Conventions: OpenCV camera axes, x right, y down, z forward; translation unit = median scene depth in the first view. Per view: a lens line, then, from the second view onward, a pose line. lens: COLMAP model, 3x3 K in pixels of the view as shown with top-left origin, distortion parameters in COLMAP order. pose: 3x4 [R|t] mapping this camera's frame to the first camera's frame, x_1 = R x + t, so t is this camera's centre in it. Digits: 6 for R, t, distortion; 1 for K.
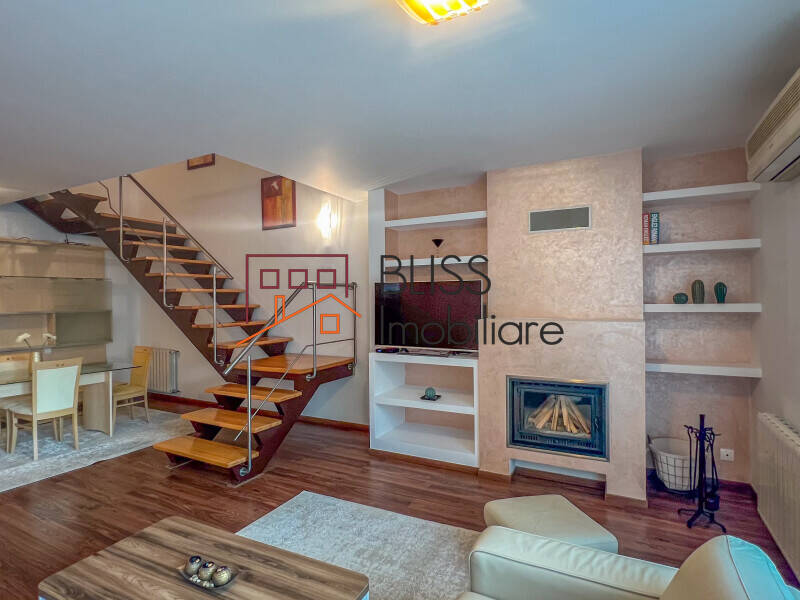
lens RADIAL K [[428.4, 0, 401.0], [0, 428.4, 300.2], [0, 0, 1]] dist [-0.003829, -0.000747]
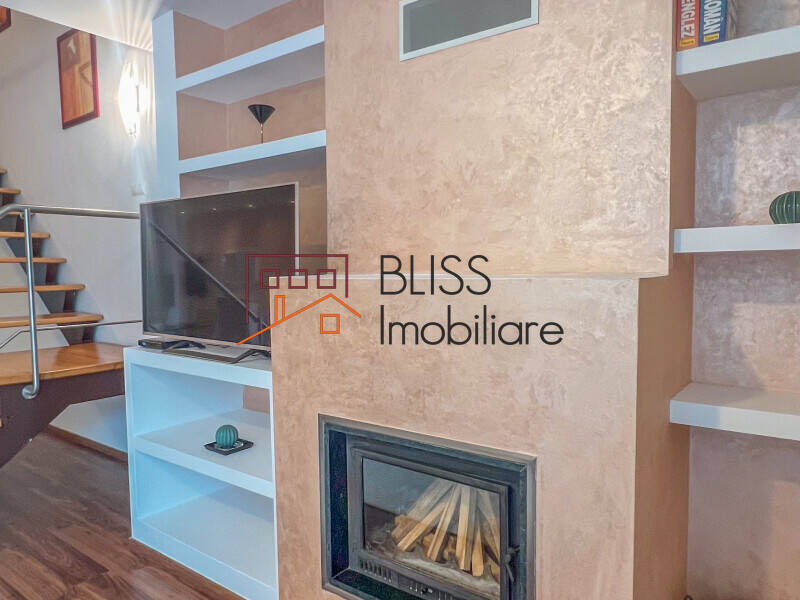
lens RADIAL K [[571.6, 0, 399.4], [0, 571.6, 302.0], [0, 0, 1]] dist [-0.001643, 0.001212]
pose [[0.985696, 0.008939, -0.168297, 0.407167], [0.001084, 0.998236, 0.059367, 0.038289], [0.168531, -0.058700, 0.983947, 0.487608]]
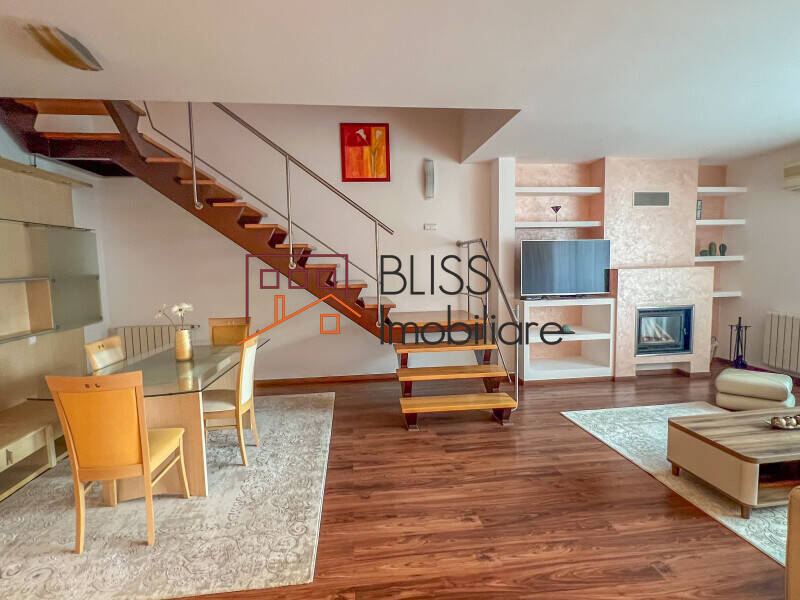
lens RADIAL K [[431.1, 0, 401.7], [0, 431.1, 299.1], [0, 0, 1]] dist [0.004577, 0.000794]
pose [[0.823398, -0.056202, 0.564675, -1.199281], [0.013339, 0.996725, 0.079754, 0.023125], [-0.567308, -0.058137, 0.821451, 0.258684]]
